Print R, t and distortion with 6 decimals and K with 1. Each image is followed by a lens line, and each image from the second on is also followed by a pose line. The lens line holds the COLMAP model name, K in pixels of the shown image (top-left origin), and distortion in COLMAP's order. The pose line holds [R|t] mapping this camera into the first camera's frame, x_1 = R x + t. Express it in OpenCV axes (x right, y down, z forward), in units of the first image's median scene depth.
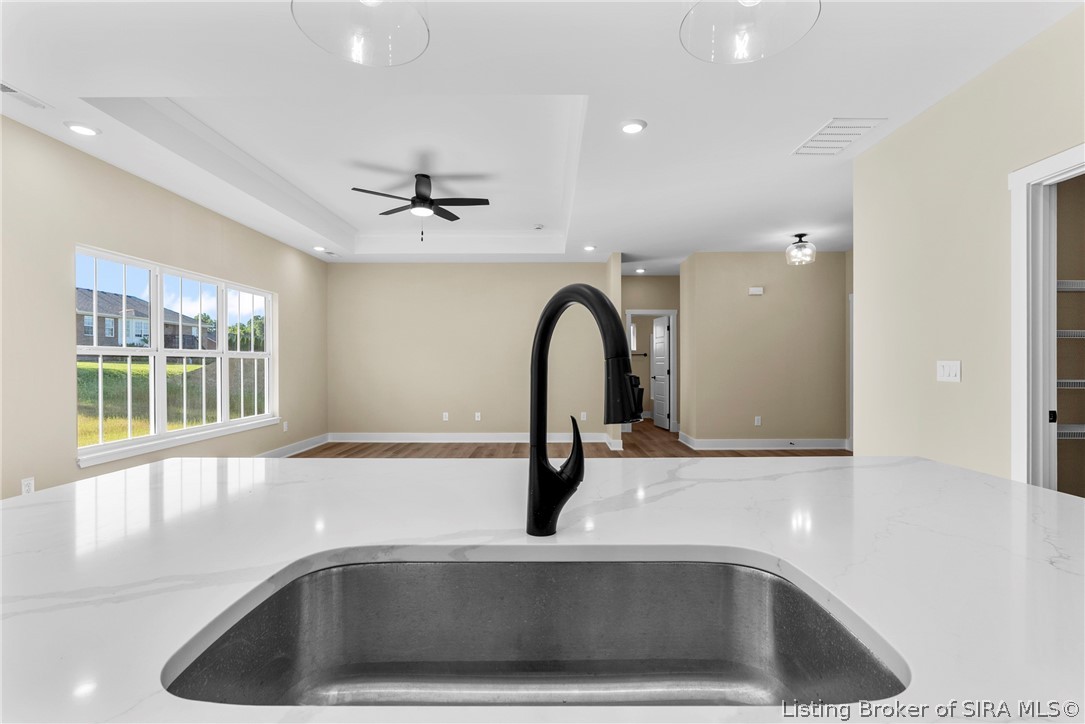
lens RADIAL K [[506.9, 0, 549.4], [0, 506.9, 365.7], [0, 0, 1]] dist [0.000181, -0.007461]
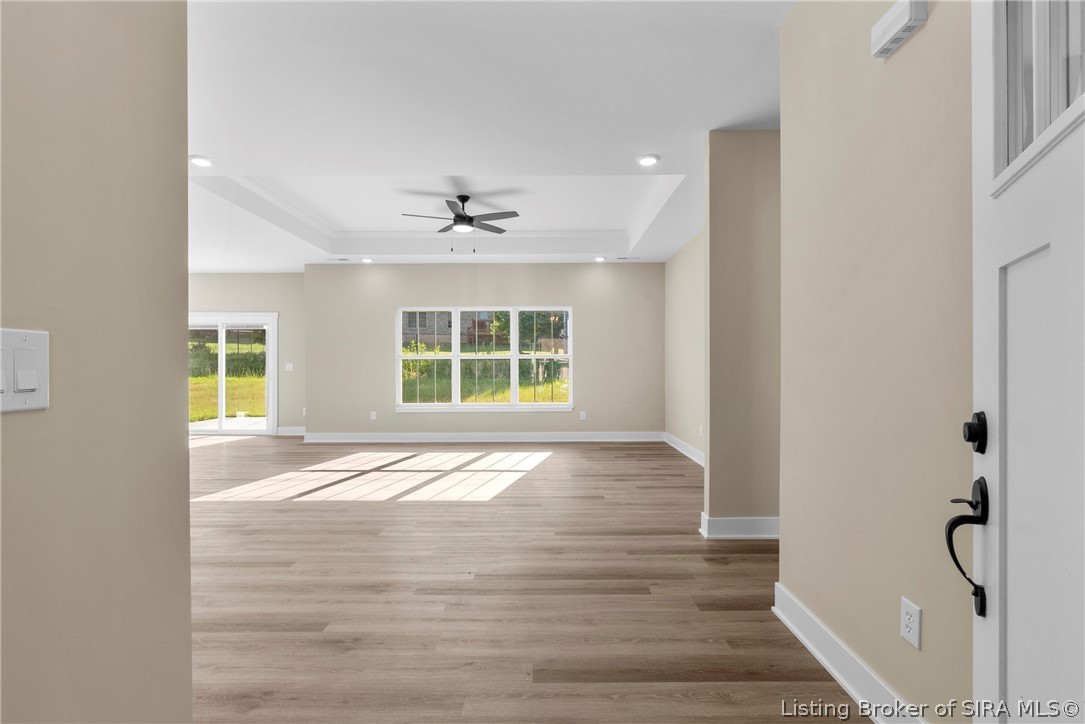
lens RADIAL K [[506.9, 0, 549.4], [0, 506.9, 365.7], [0, 0, 1]] dist [0.000181, -0.007461]
pose [[0.000650, 0.001543, -0.999999, 0.727415], [0.000075, 0.999999, 0.001543, 0.001117], [1.000000, -0.000076, 0.000649, 0.979909]]
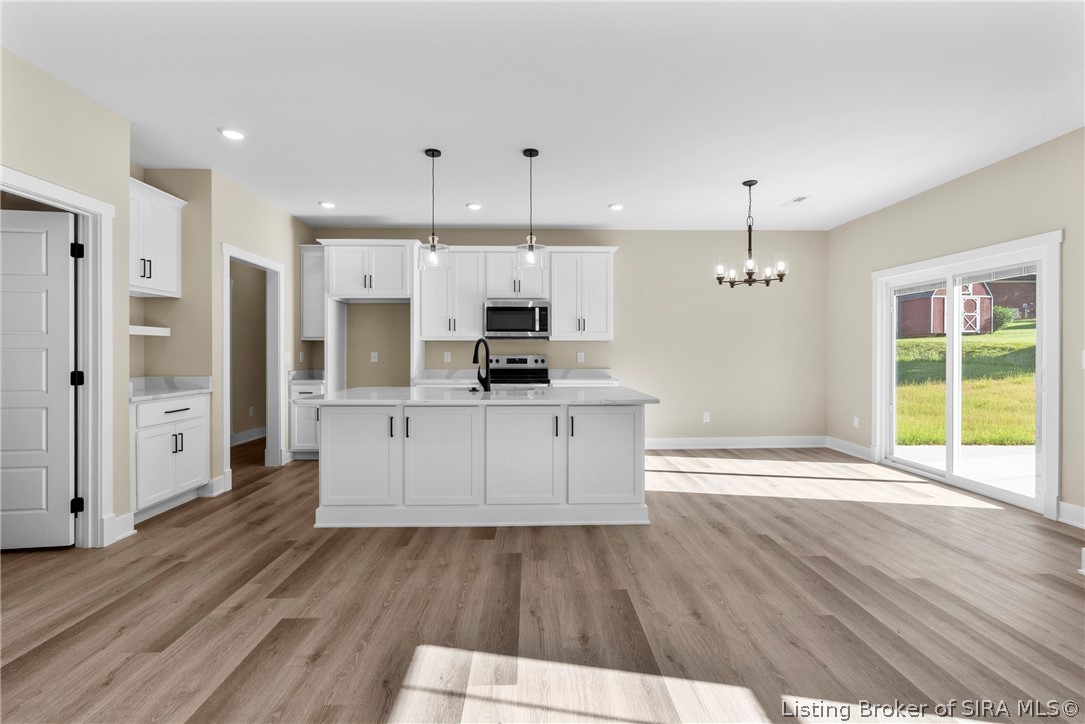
lens RADIAL K [[504.2, 0, 544.5], [0, 504.2, 355.4], [0, 0, 1]] dist [-0.004828, 0.000494]
pose [[-0.999600, 0.002195, -0.028204, -0.059652], [0.001989, 0.999971, 0.007356, -0.003007], [0.028219, 0.007296, -0.999575, 0.797667]]
